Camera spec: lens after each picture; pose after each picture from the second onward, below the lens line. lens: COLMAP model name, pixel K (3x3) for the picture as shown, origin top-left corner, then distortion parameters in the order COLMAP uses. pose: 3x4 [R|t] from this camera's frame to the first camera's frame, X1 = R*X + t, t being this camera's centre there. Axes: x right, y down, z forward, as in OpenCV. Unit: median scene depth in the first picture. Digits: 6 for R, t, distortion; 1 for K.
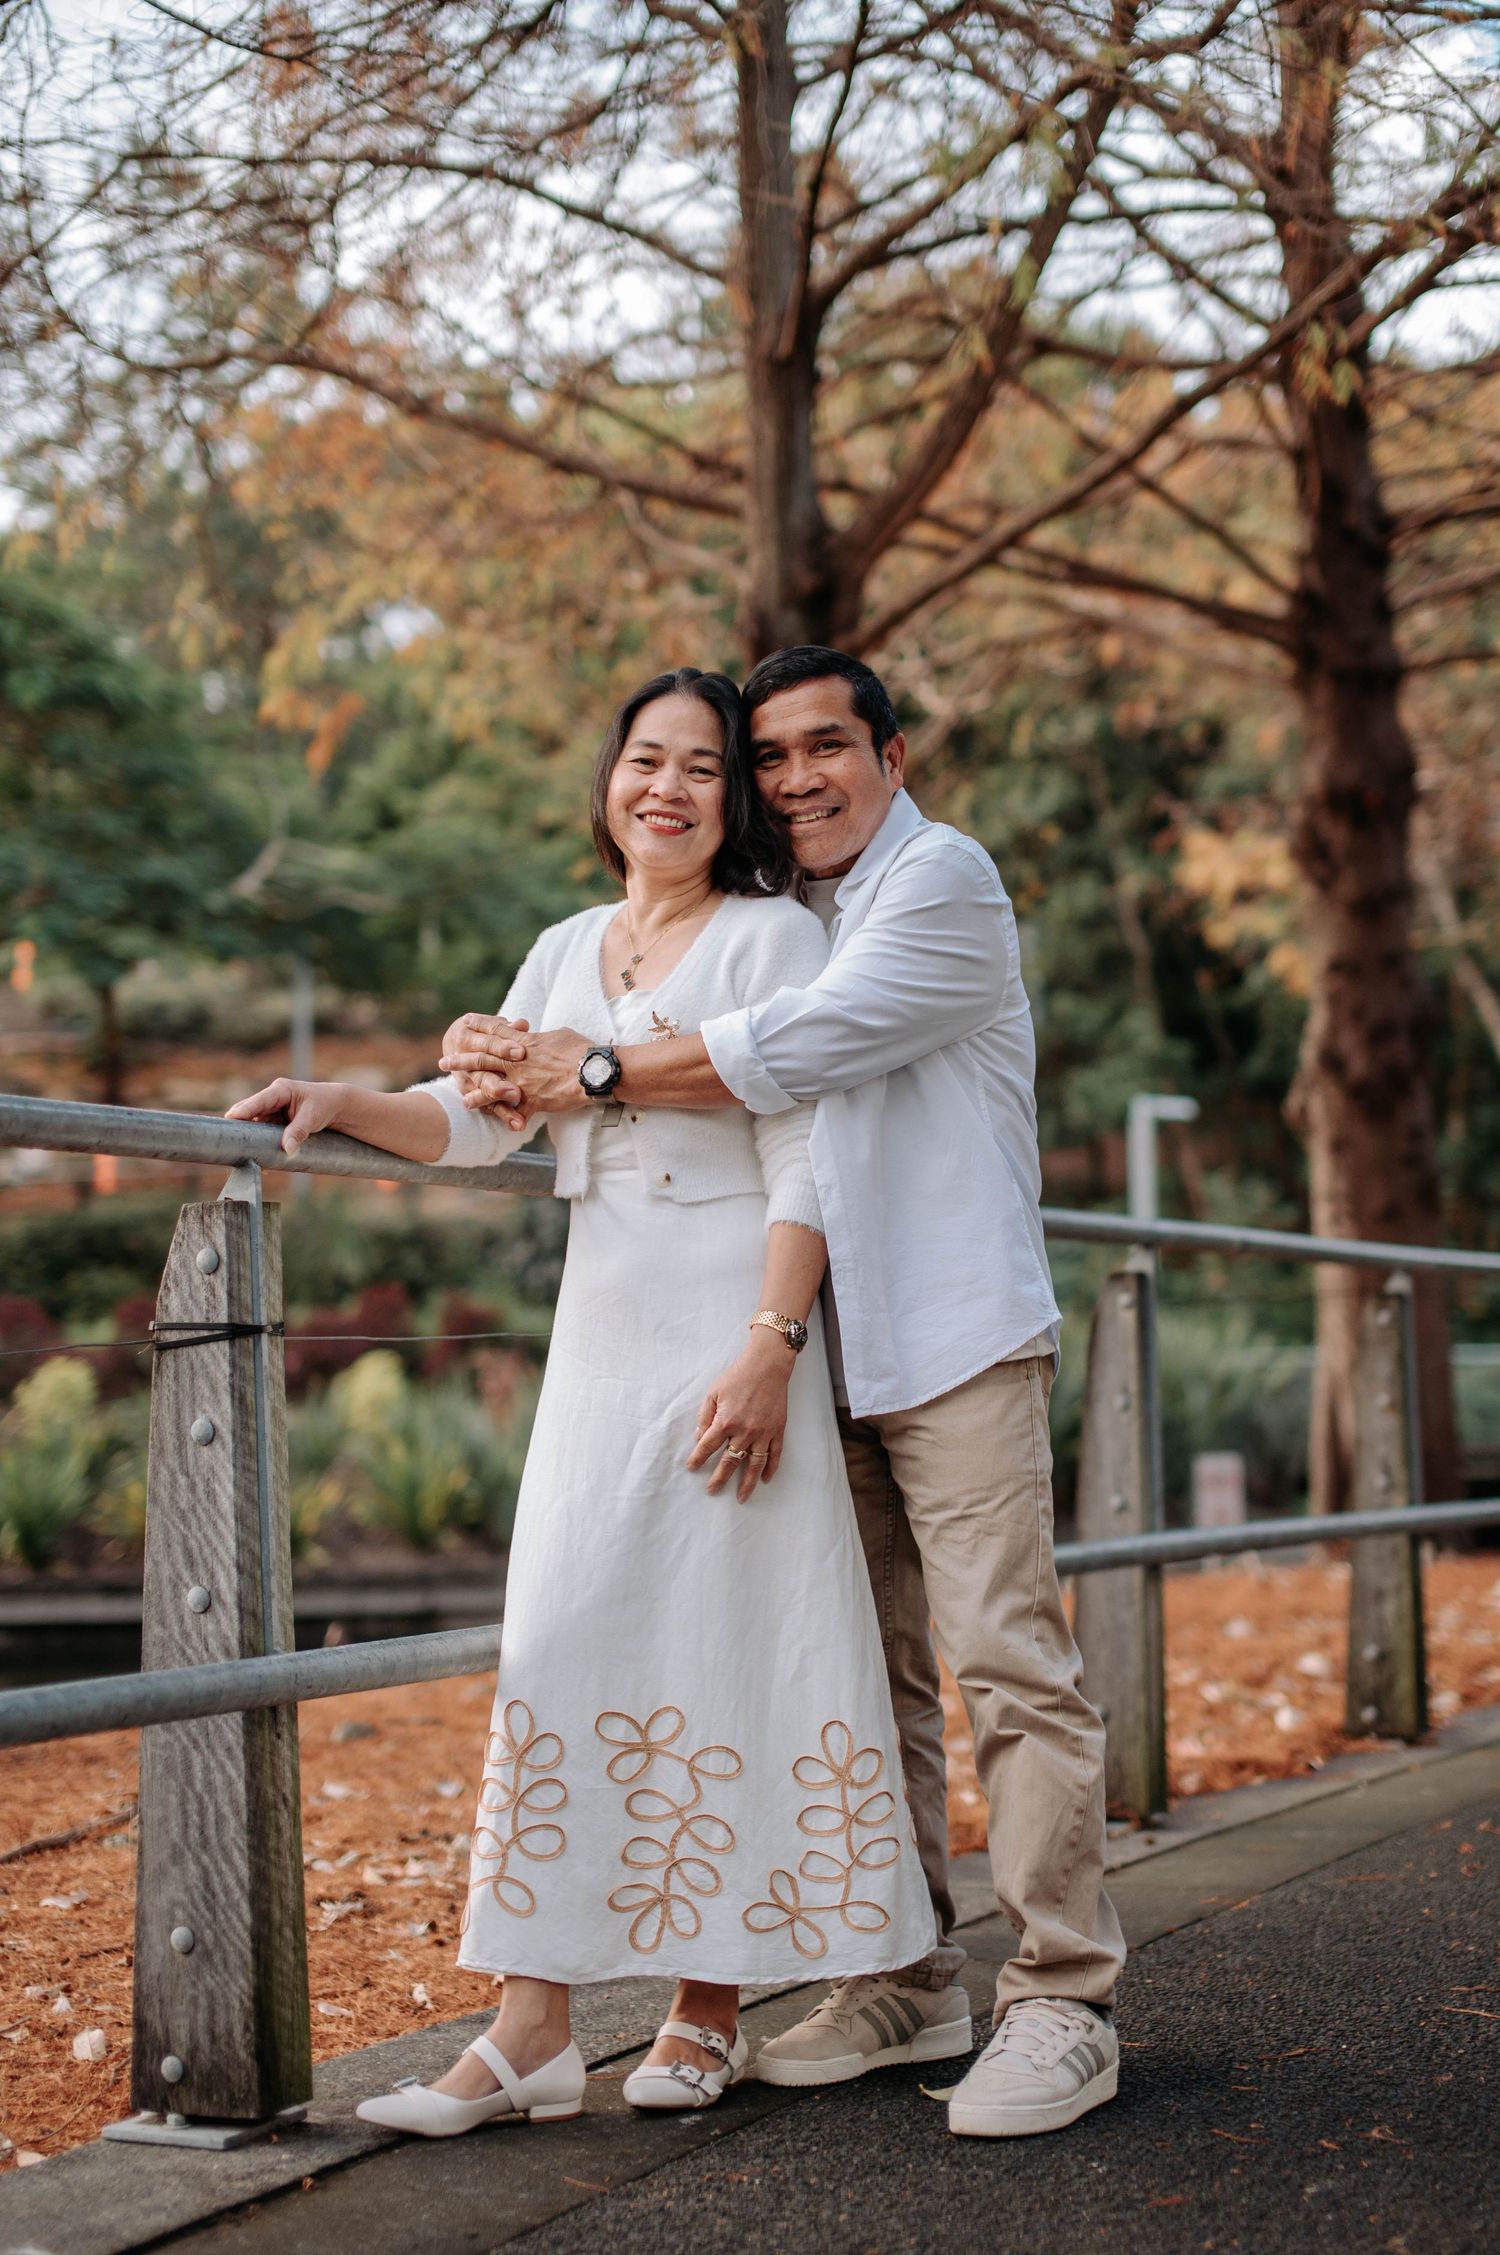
lens RADIAL K [[3410.4, 0, 802.3], [0, 3410.4, 1125.5], [0, 0, 1]] dist [-0.088192, 0.062728]
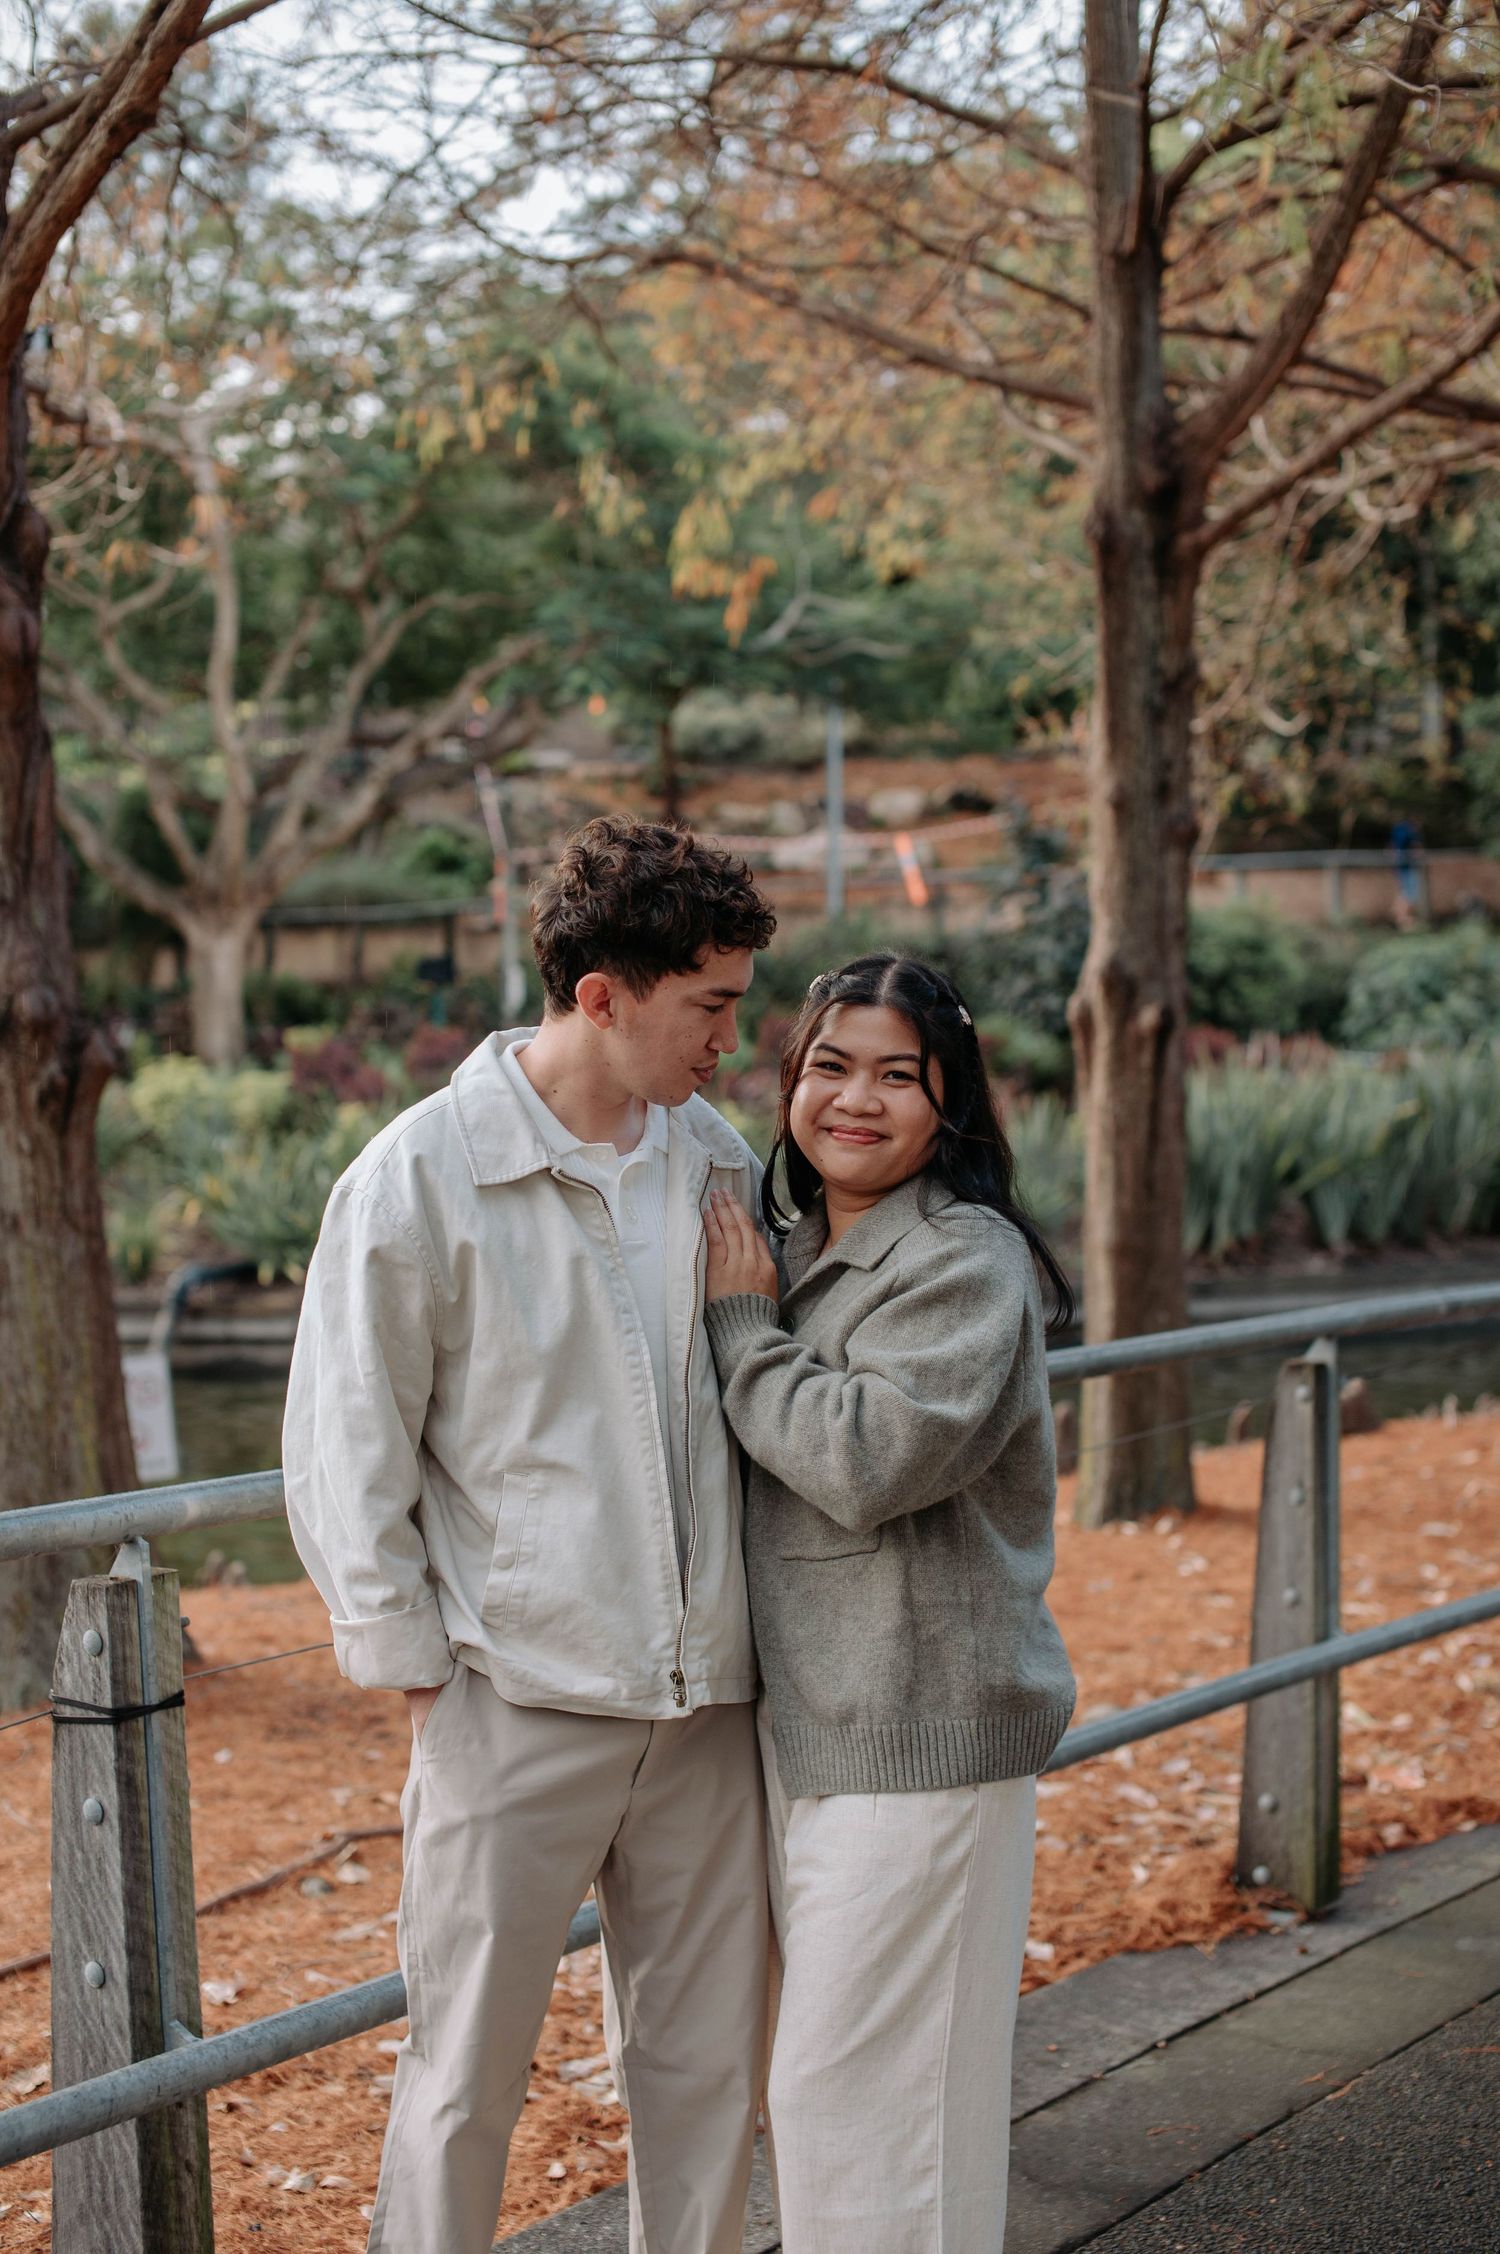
lens RADIAL K [[3095.6, 0, 750.0], [0, 3095.6, 1127.0], [0, 0, 1]] dist [-0.090800, 0.081058]
pose [[0.979868, 0.012060, -0.199283, 0.070665], [0.011381, 0.993177, 0.116064, -0.079239], [0.199323, -0.115995, 0.973044, 0.071857]]
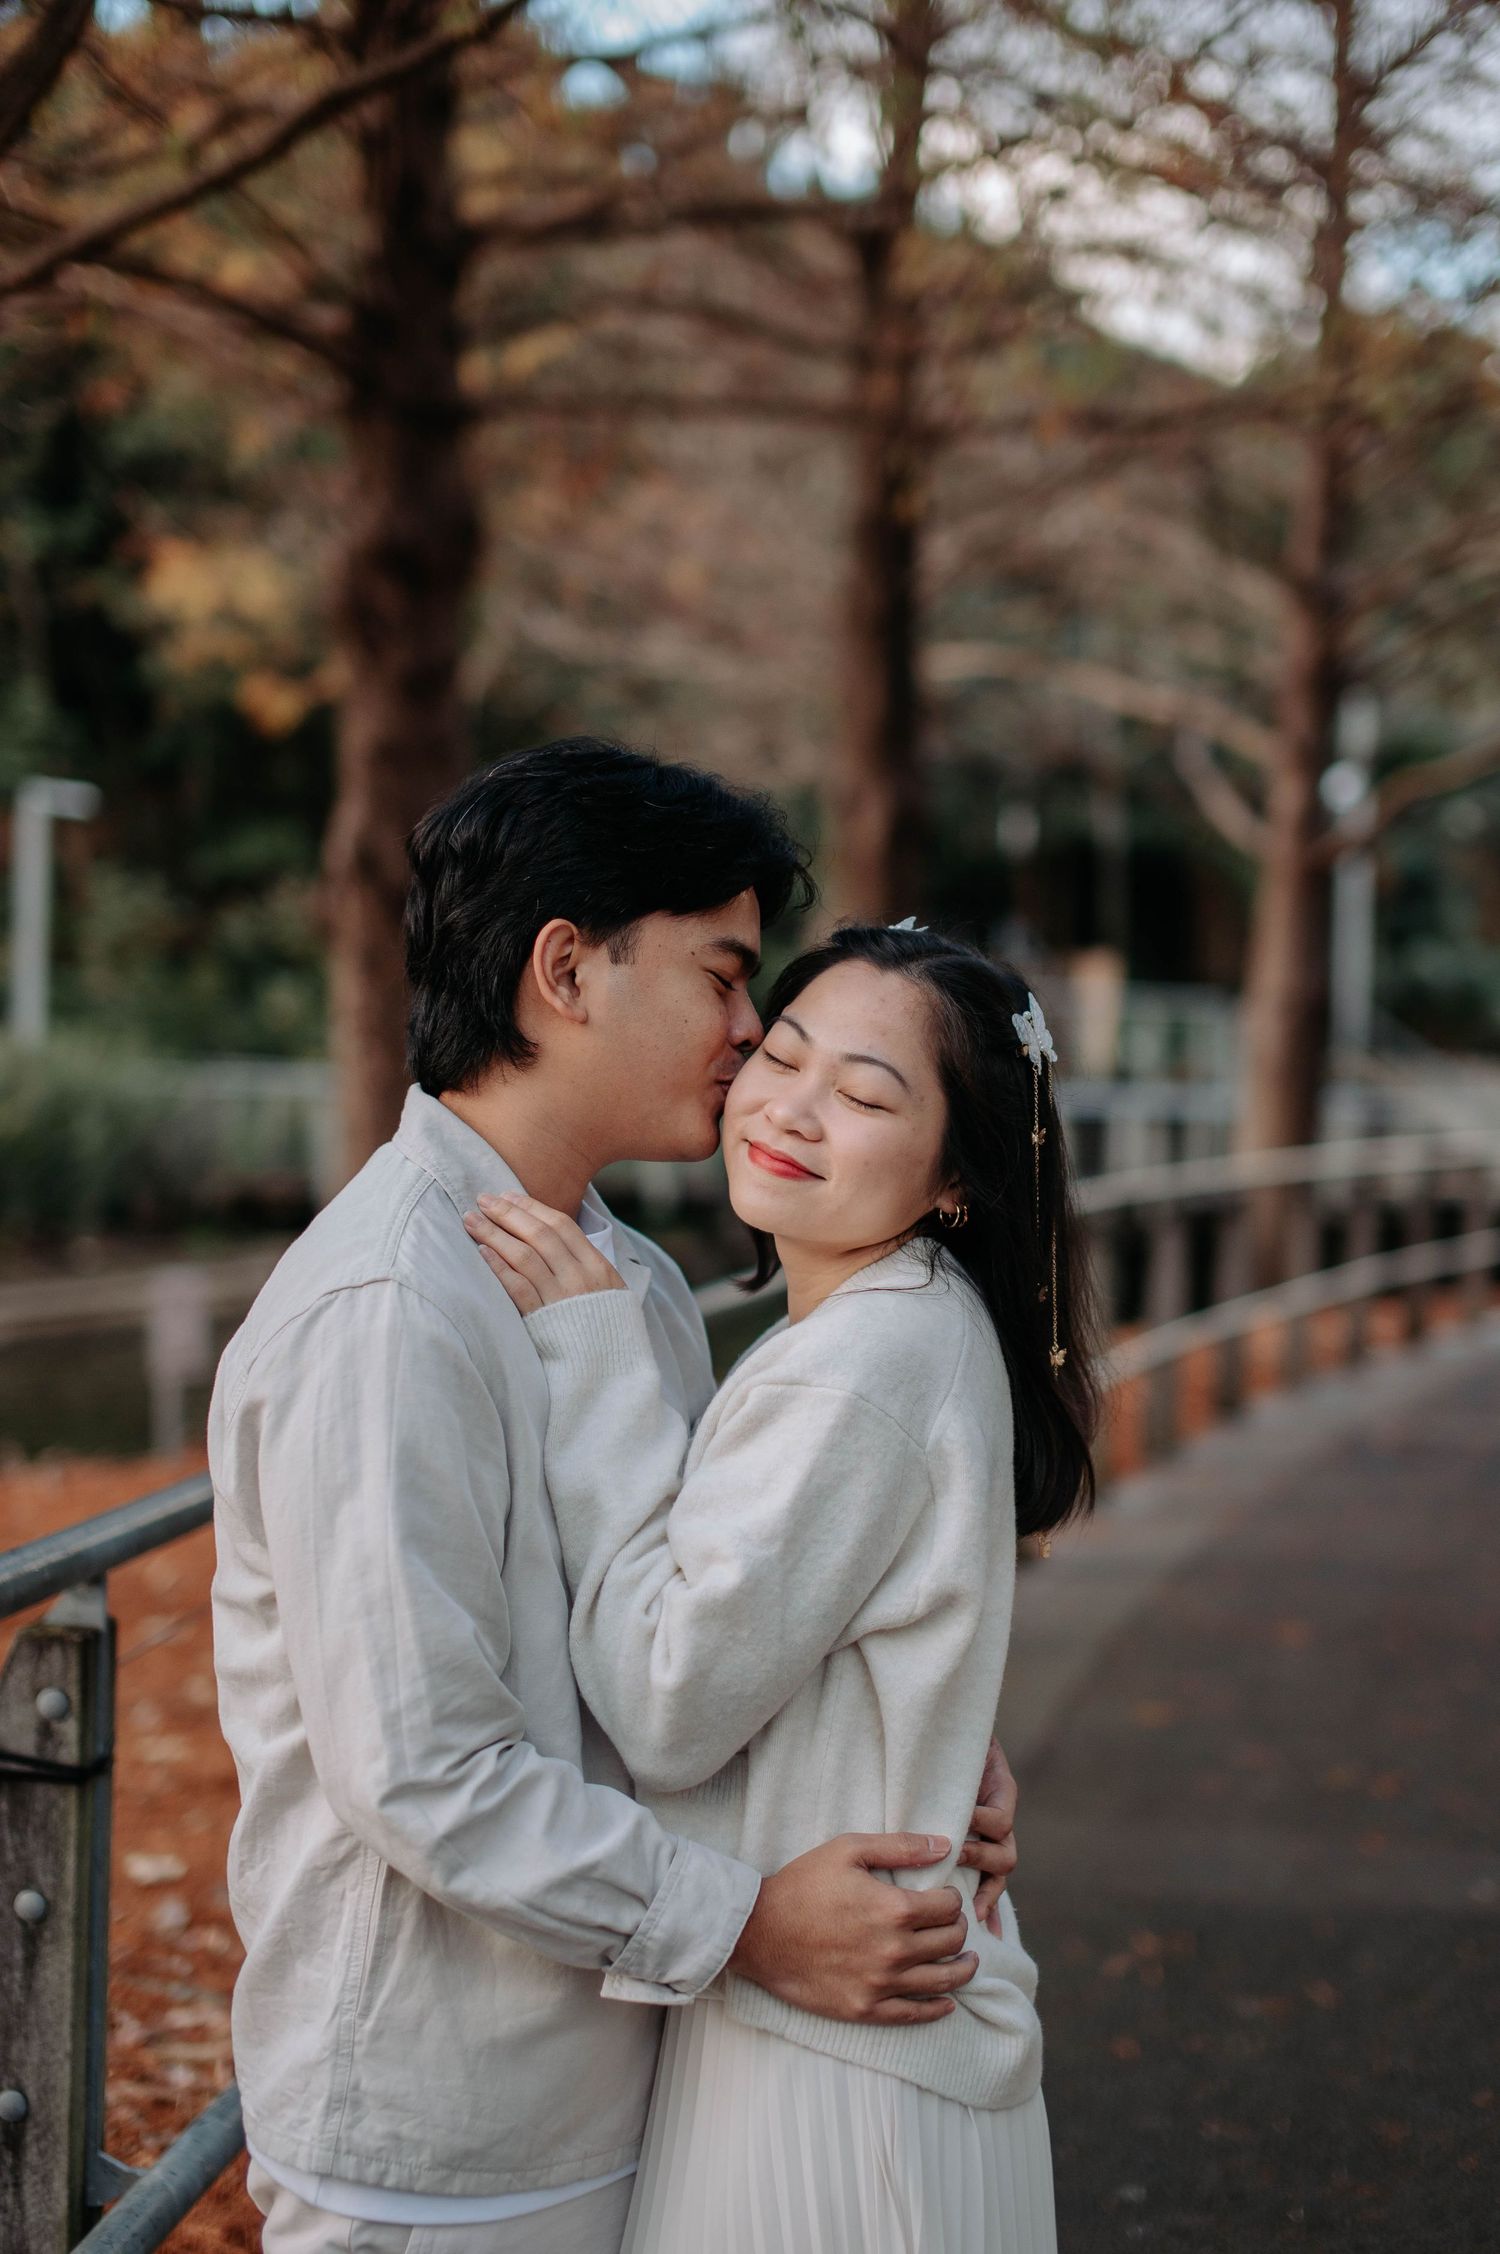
lens RADIAL K [[3408.9, 0, 802.3], [0, 3408.9, 1125.0], [0, 0, 1]] dist [-0.088192, 0.062728]
pose [[0.938884, 0.025626, 0.343279, -0.044764], [-0.063853, 0.992884, 0.100520, -0.061228], [-0.338260, -0.116296, 0.933839, 0.202359]]
